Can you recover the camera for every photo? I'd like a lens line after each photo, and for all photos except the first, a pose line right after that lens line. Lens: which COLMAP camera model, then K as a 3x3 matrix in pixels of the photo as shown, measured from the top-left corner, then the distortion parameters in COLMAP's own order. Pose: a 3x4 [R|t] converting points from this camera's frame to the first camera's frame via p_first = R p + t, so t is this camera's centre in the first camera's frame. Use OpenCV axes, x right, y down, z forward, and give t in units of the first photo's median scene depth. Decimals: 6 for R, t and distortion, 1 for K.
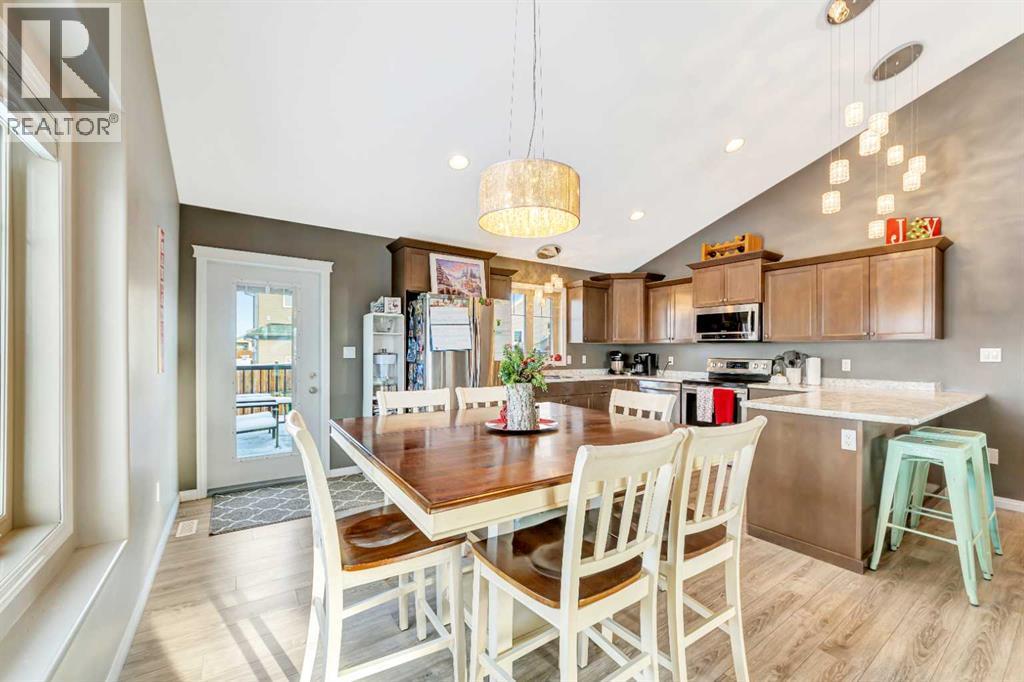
lens RADIAL K [[404.1, 0, 514.7], [0, 404.1, 350.0], [0, 0, 1]] dist [0.001650, 0.000248]
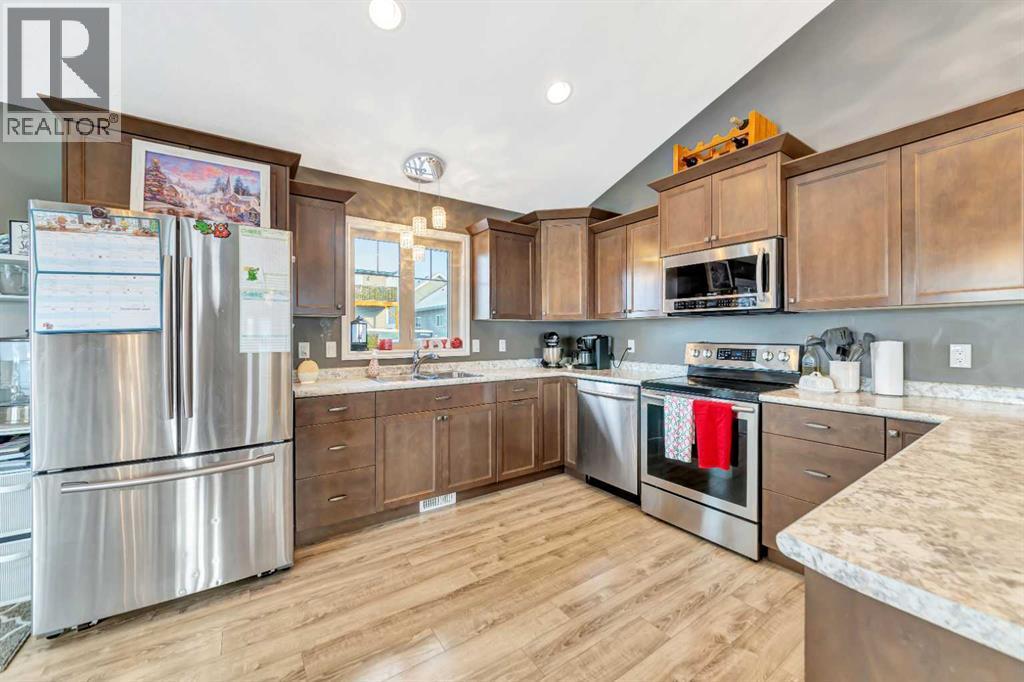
lens RADIAL K [[395.1, 0, 512.0], [0, 395.1, 334.1], [0, 0, 1]] dist [-0.007943, 0.001564]
pose [[0.999968, -0.007943, -0.000053, 0.248160], [0.007943, 0.999965, 0.002536, 0.004878], [0.000032, -0.002536, 0.999997, 0.468517]]
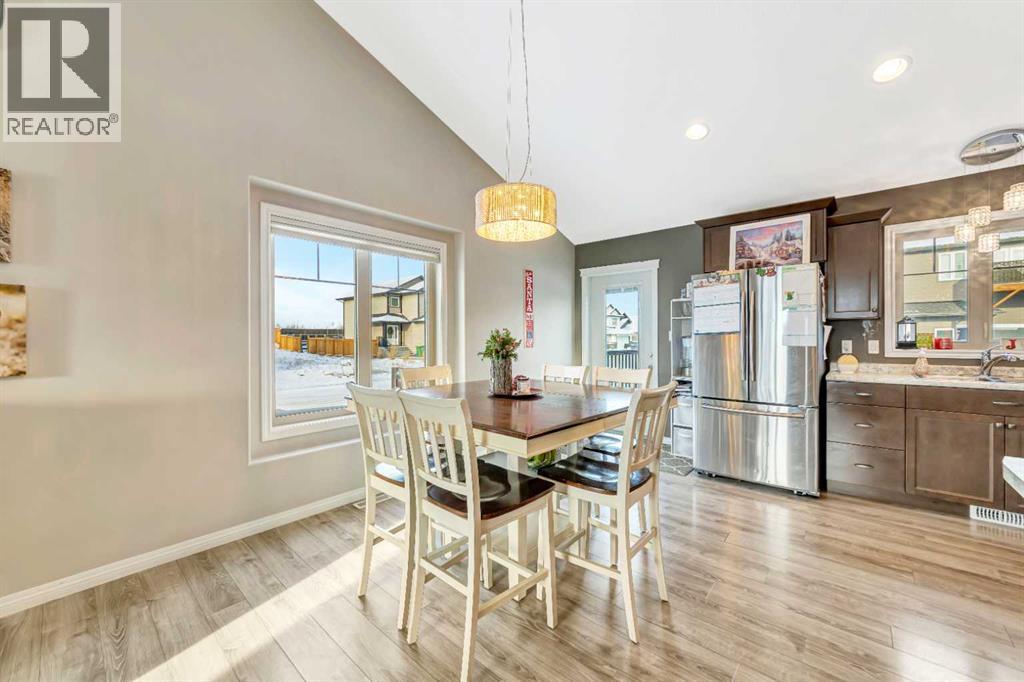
lens RADIAL K [[395.1, 0, 527.1], [0, 395.1, 340.0], [0, 0, 1]] dist [-0.007943, 0.001564]
pose [[0.278298, 0.001008, -0.960494, 0.478136], [0.010500, 0.999936, 0.004092, 0.006644], [0.960437, -0.011224, 0.278270, 0.285819]]
